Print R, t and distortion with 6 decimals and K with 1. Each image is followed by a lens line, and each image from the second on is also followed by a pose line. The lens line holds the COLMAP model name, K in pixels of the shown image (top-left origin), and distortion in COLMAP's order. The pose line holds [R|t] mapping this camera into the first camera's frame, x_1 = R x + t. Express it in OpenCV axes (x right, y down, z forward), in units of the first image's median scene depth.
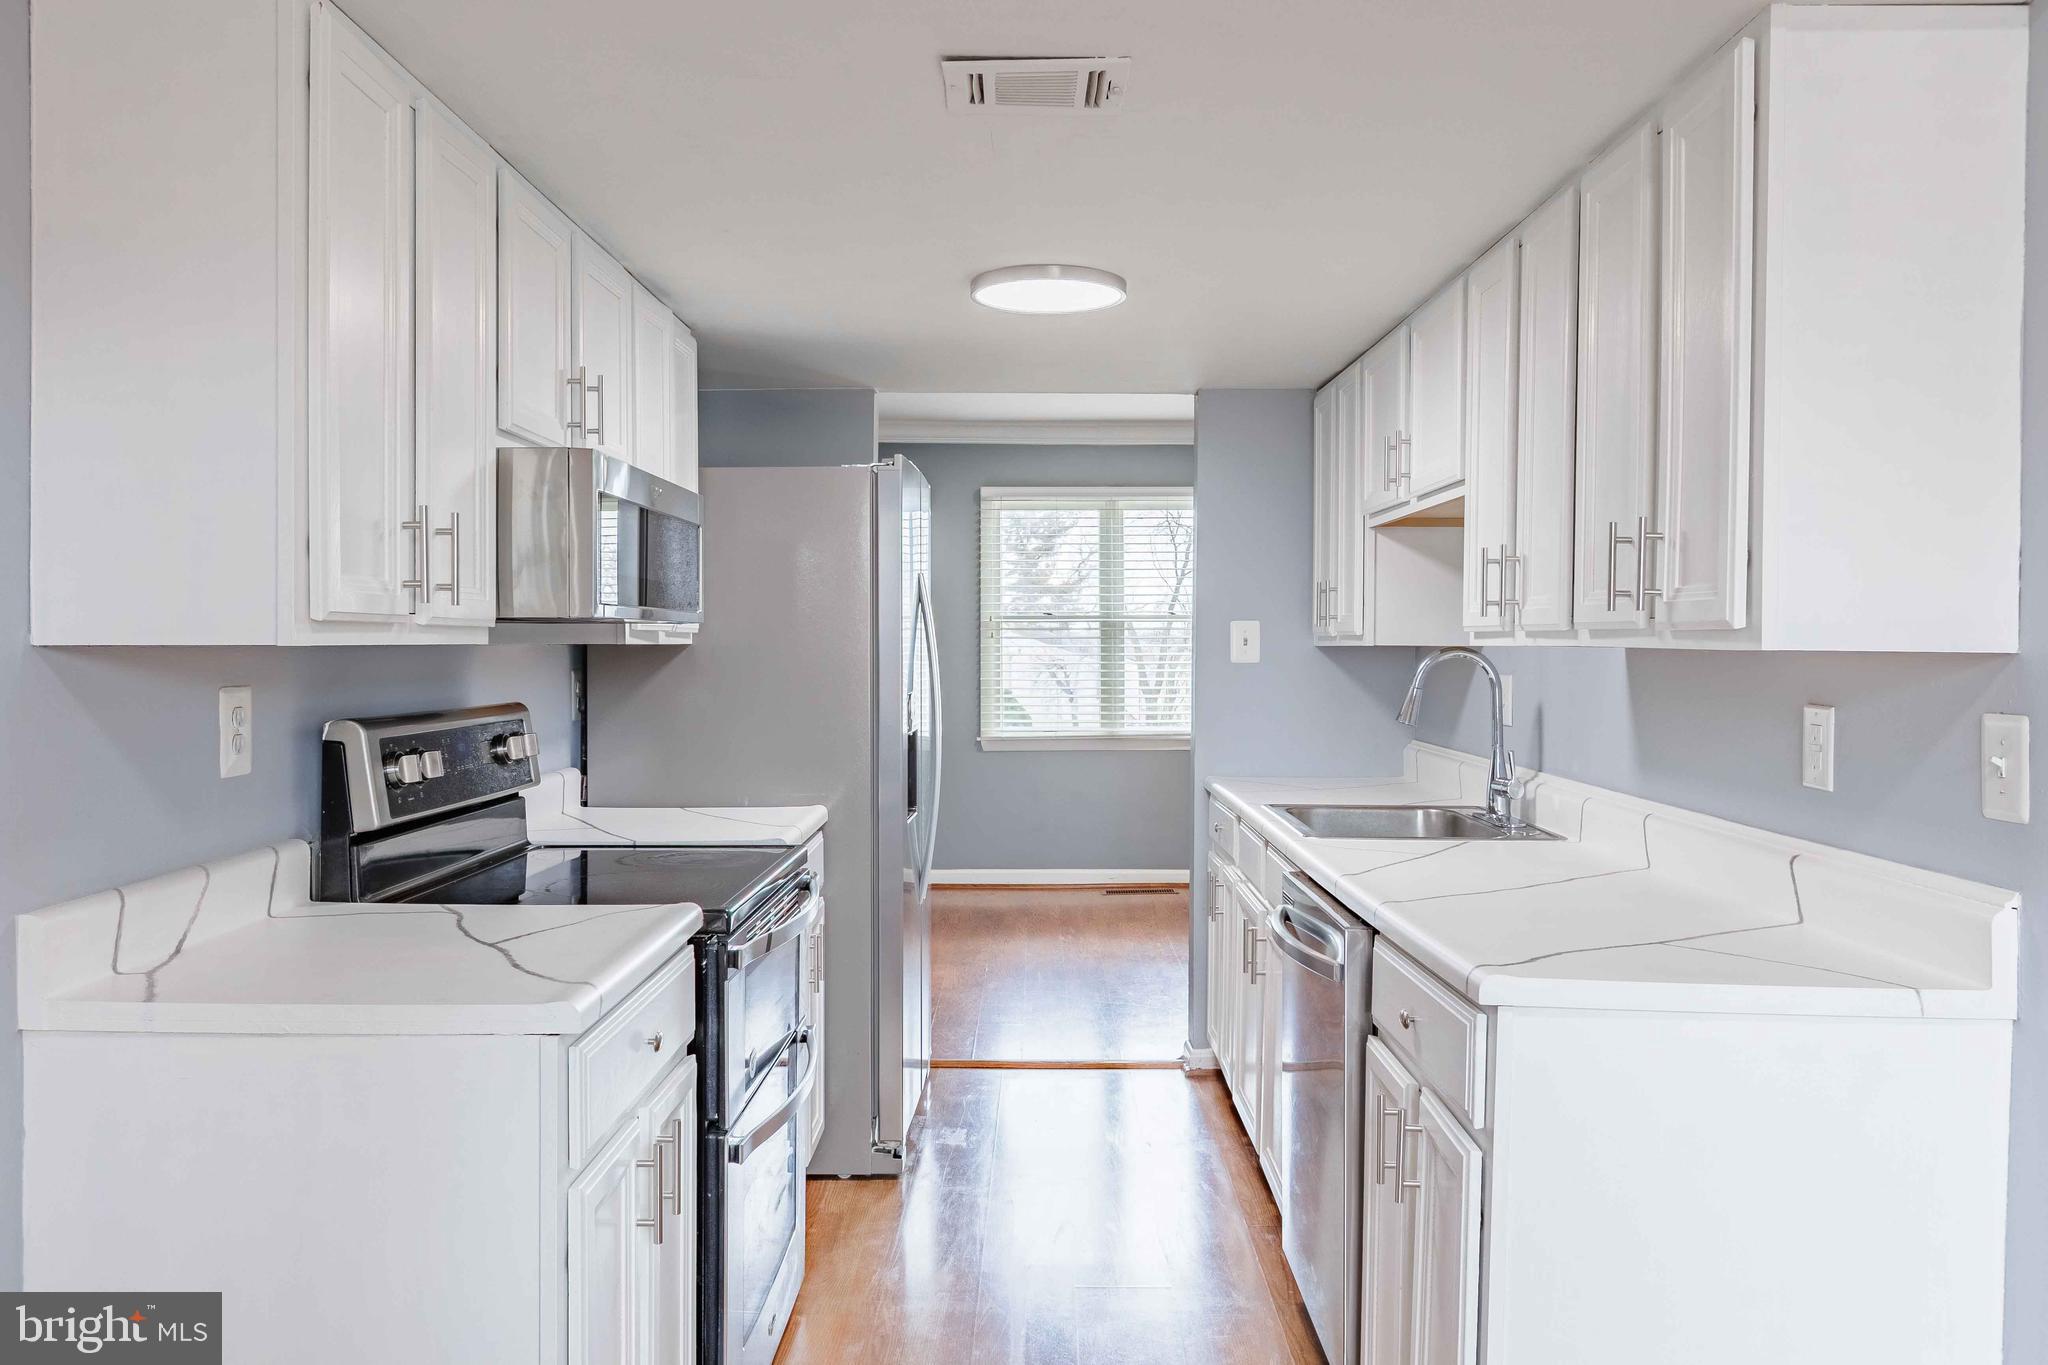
lens RADIAL K [[1508.1, 0, 1020.2], [0, 1508.1, 660.2], [0, 0, 1]] dist [0.000155, 0.000981]
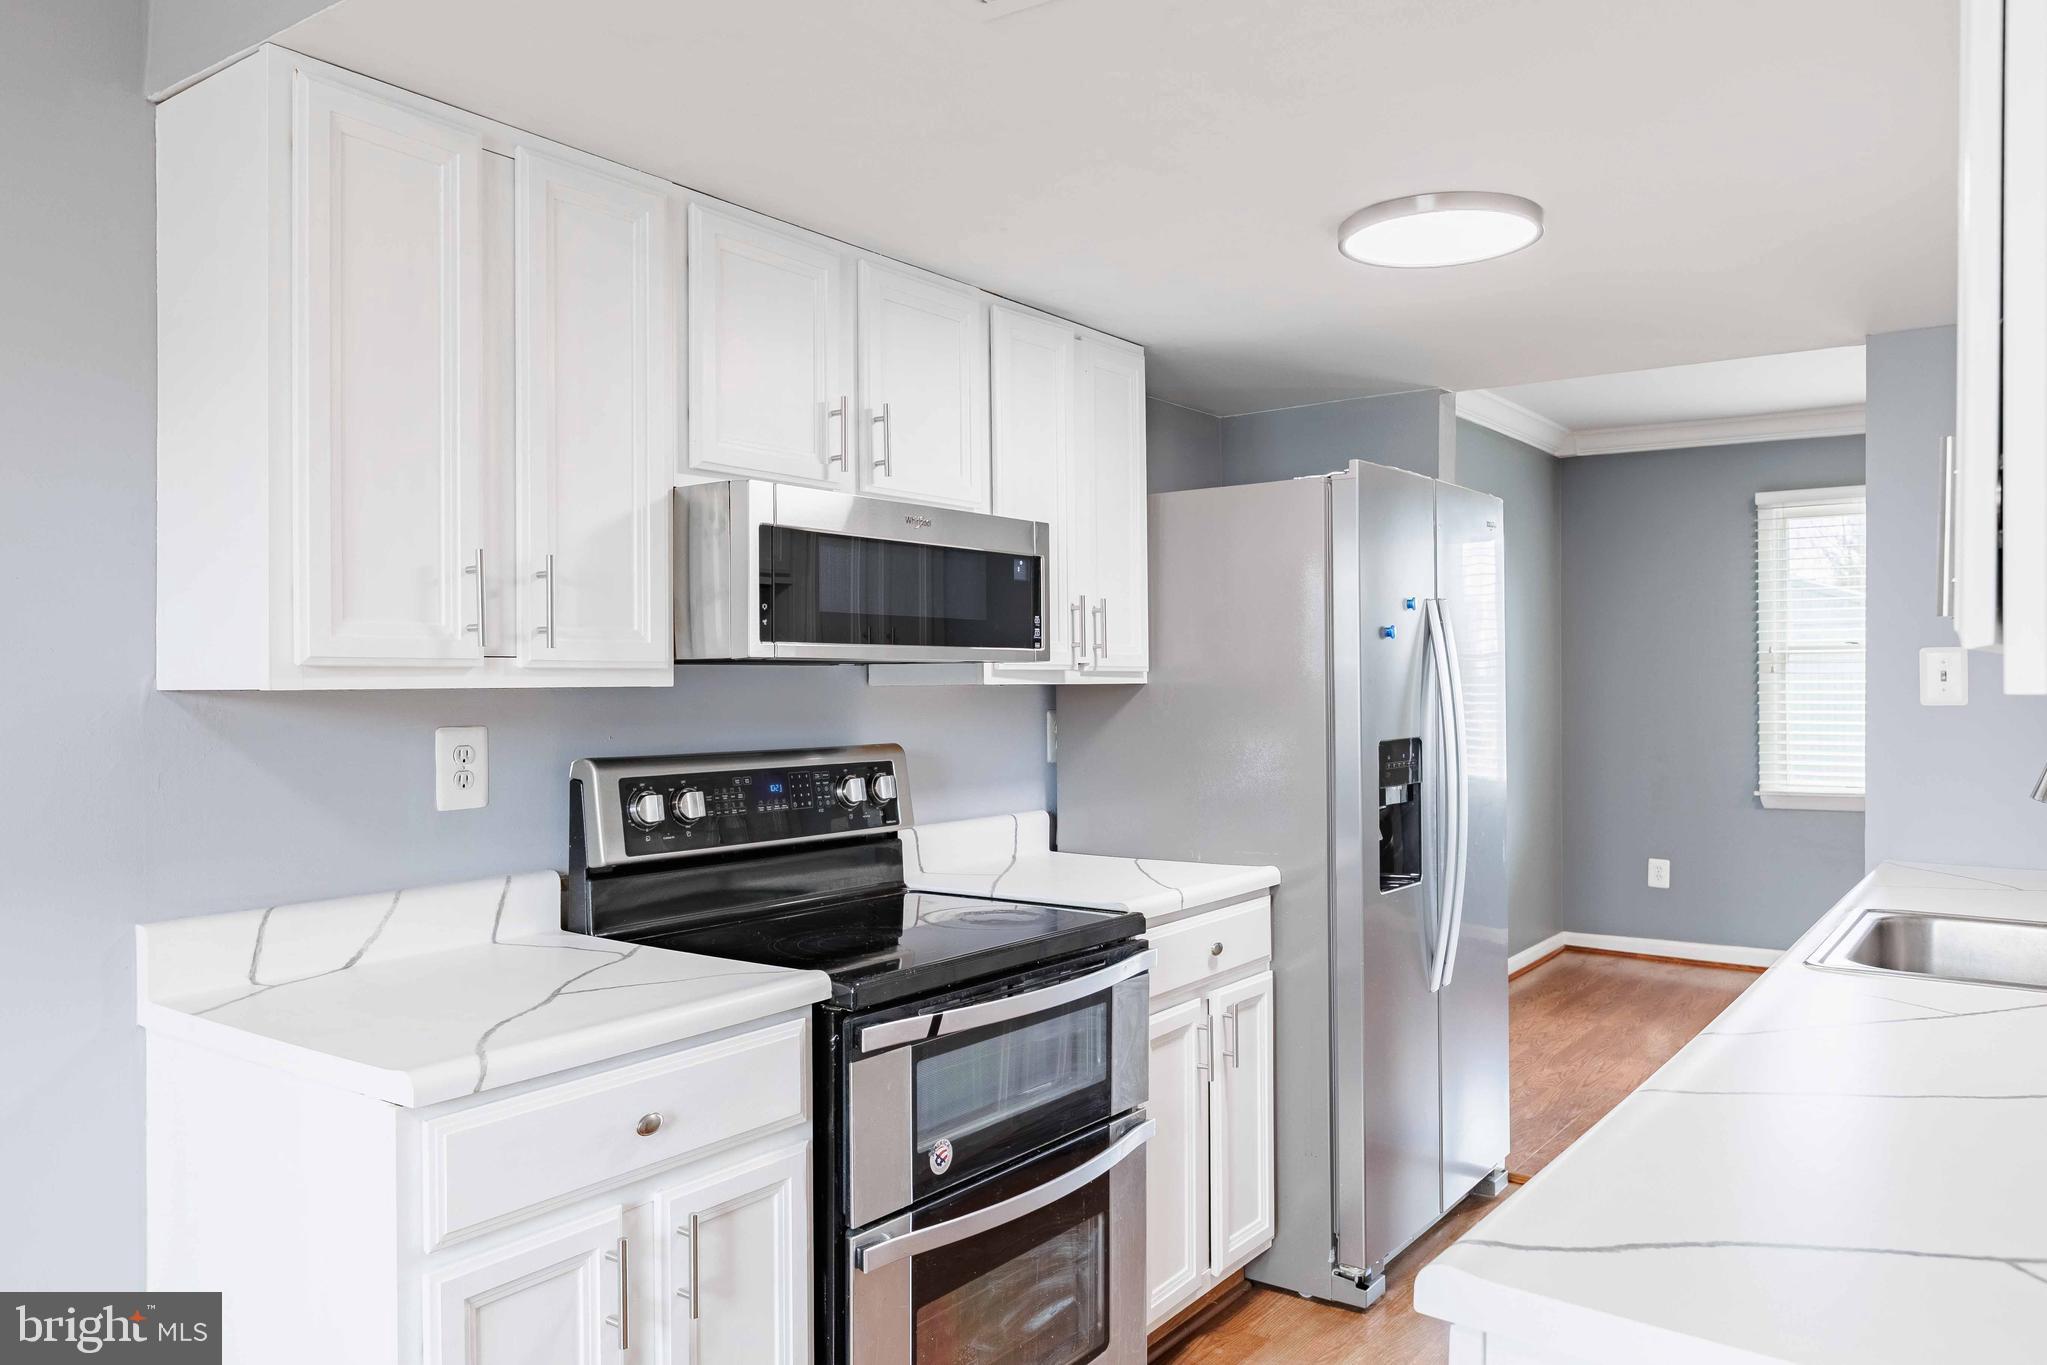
lens RADIAL K [[1461.4, 0, 1023.5], [0, 1461.4, 682.5], [0, 0, 1]] dist [-0.005461, -0.002165]
pose [[0.815122, -0.004698, -0.579271, 0.256416], [-0.001108, 0.999953, -0.009668, -0.002889], [0.579289, 0.008522, 0.815078, 0.231639]]
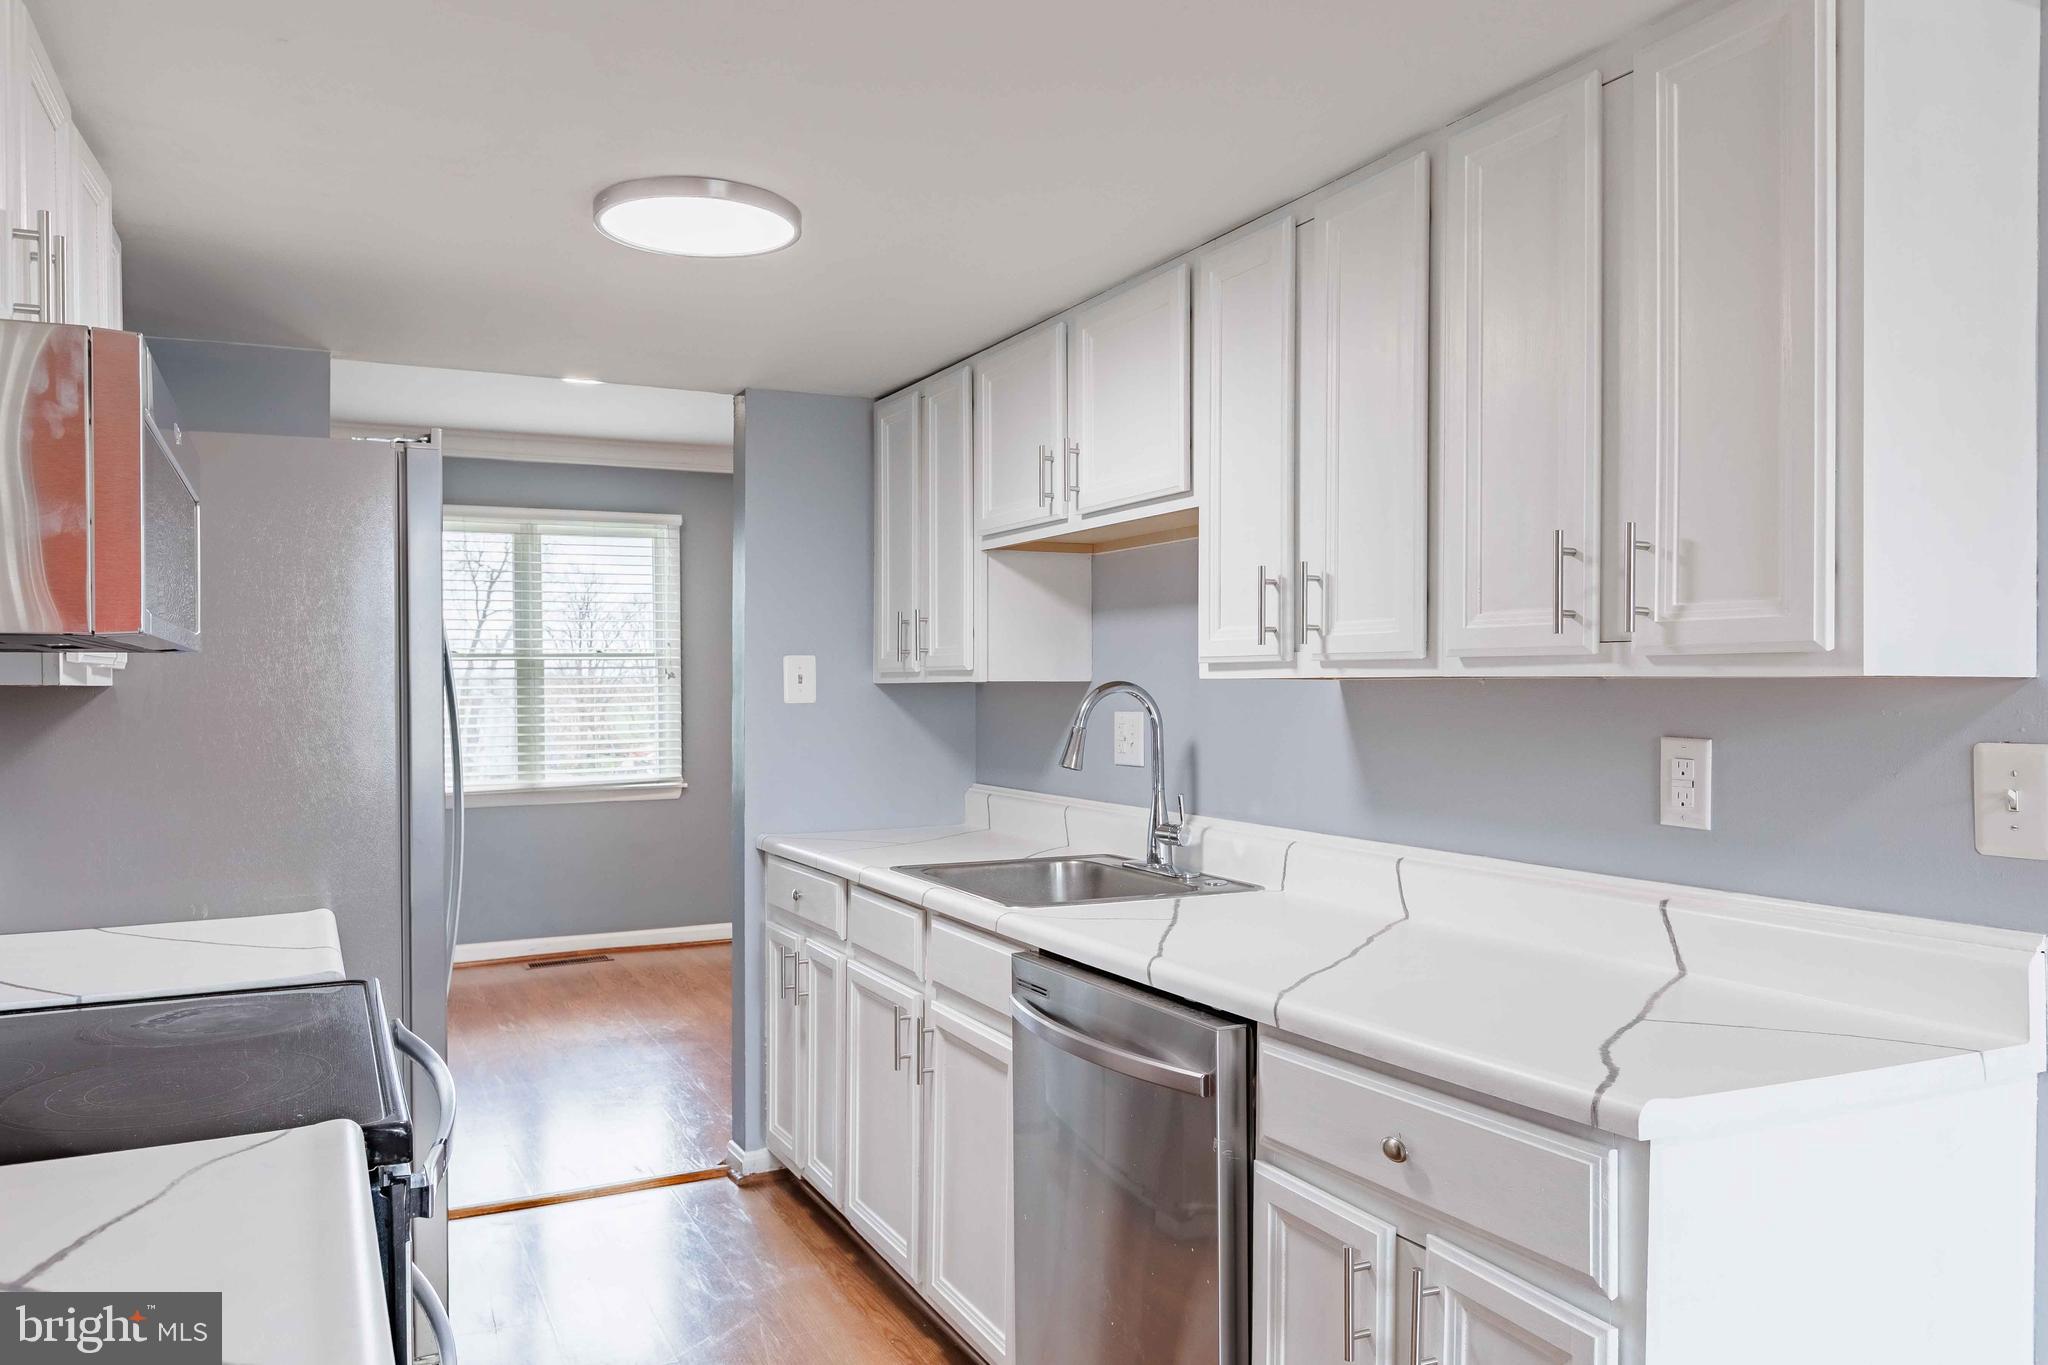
lens RADIAL K [[1456.2, 0, 1024.0], [0, 1456.2, 682.5], [0, 0, 1]] dist [0.001874, -0.000558]
pose [[0.892565, -0.006799, 0.450868, -0.154426], [0.012697, 0.999869, -0.010059, -0.000283], [-0.450741, 0.014703, 0.892534, 0.241967]]
